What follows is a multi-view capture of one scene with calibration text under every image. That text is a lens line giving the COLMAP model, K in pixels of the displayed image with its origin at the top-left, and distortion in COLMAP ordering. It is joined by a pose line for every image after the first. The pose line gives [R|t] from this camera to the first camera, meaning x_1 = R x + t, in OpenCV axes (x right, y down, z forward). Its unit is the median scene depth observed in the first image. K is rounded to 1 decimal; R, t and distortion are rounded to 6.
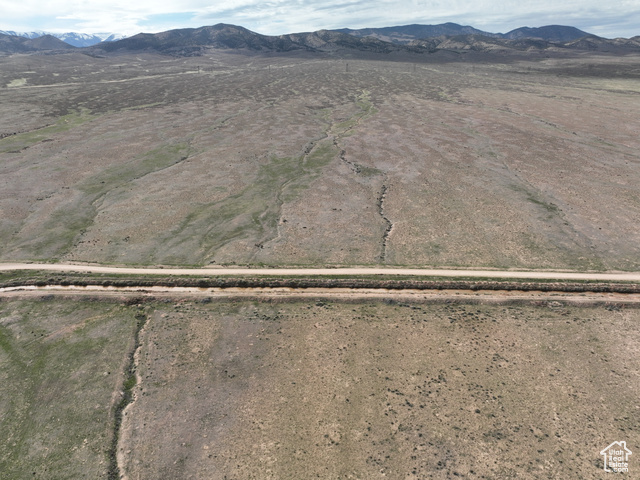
lens RADIAL K [[448.9, 0, 320.0], [0, 448.9, 240.0], [0, 0, 1]] dist [-0.004044, 0.022313]
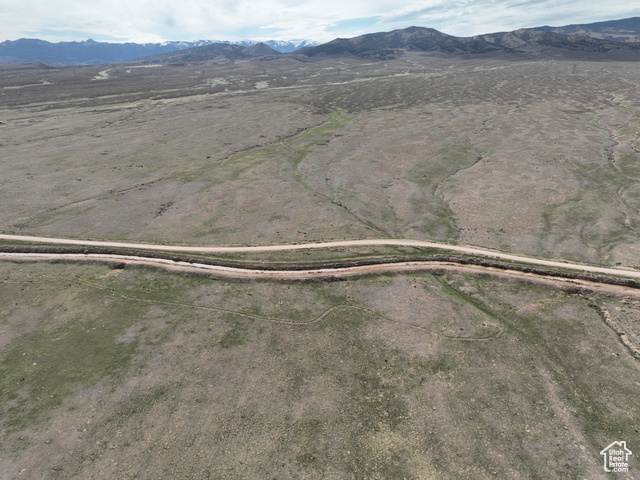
lens RADIAL K [[443.3, 0, 320.6], [0, 443.3, 250.9], [0, 0, 1]] dist [0.000854, 0.013130]
pose [[0.935767, 0.128244, -0.328472, -0.256604], [-0.121763, 0.991740, 0.040318, 0.029585], [0.330929, 0.002268, 0.943653, -0.074492]]
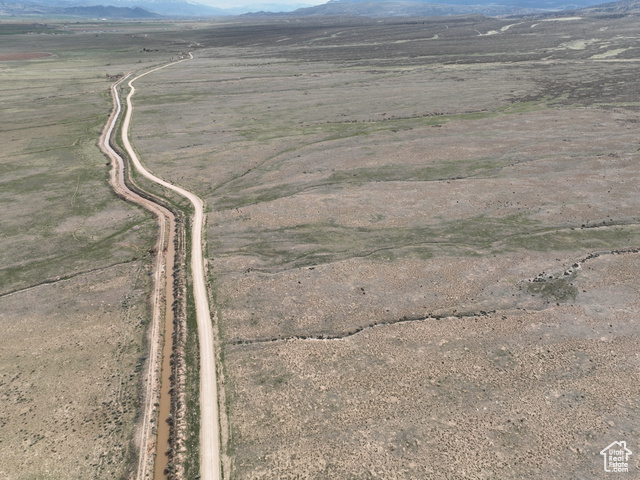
lens RADIAL K [[448.9, 0, 320.0], [0, 448.9, 240.0], [0, 0, 1]] dist [-0.004044, 0.022313]
pose [[0.281331, 0.434904, -0.855401, 0.435632], [-0.353205, 0.875756, 0.329088, -0.251107], [0.892244, 0.209549, 0.399987, 0.356268]]
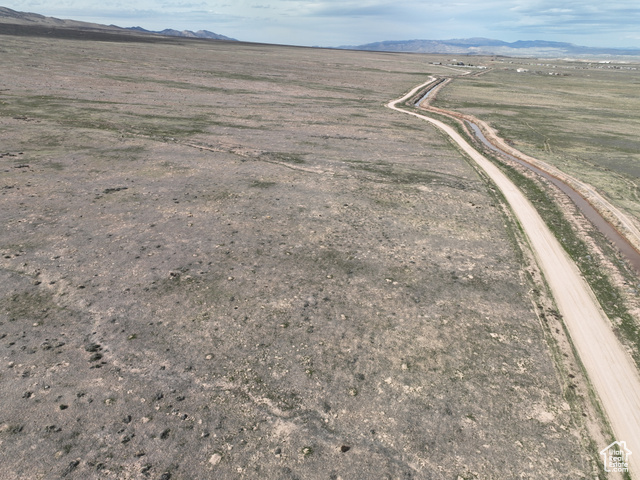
lens RADIAL K [[443.3, 0, 320.6], [0, 443.3, 250.9], [0, 0, 1]] dist [0.000854, 0.013130]
pose [[0.284329, -0.399719, 0.871425, -1.155235], [0.329508, 0.894312, 0.302705, -0.019514], [-0.900323, 0.201074, 0.385990, 0.323978]]
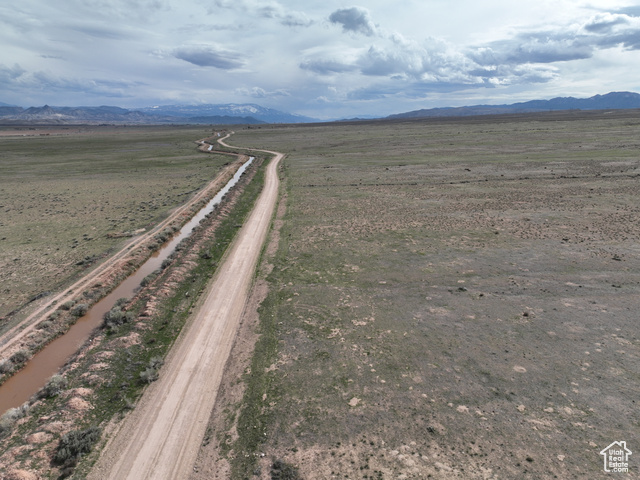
lens RADIAL K [[448.9, 0, 320.0], [0, 448.9, 240.0], [0, 0, 1]] dist [-0.004044, 0.022313]
pose [[0.092109, 0.250819, -0.963642, 0.435110], [-0.362030, 0.909963, 0.202243, -0.017725], [0.927605, 0.330239, 0.174620, 0.444580]]
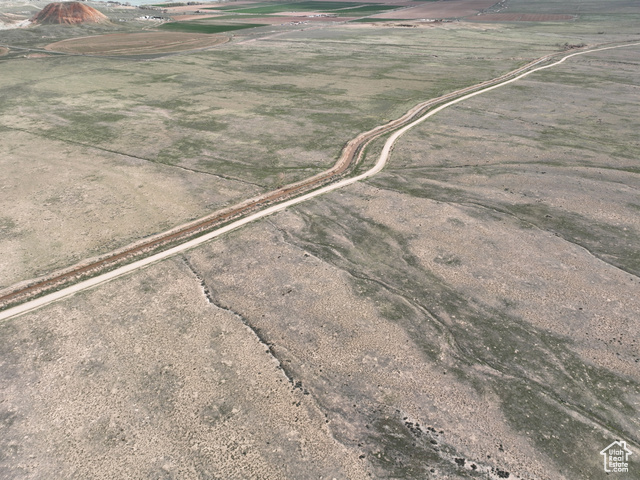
lens RADIAL K [[448.9, 0, 320.0], [0, 448.9, 240.0], [0, 0, 1]] dist [-0.004044, 0.022313]
pose [[-0.719404, 0.358945, -0.594657, 0.277690], [-0.252551, 0.662355, 0.705339, -0.449502], [0.647052, 0.657605, -0.385849, 0.806486]]
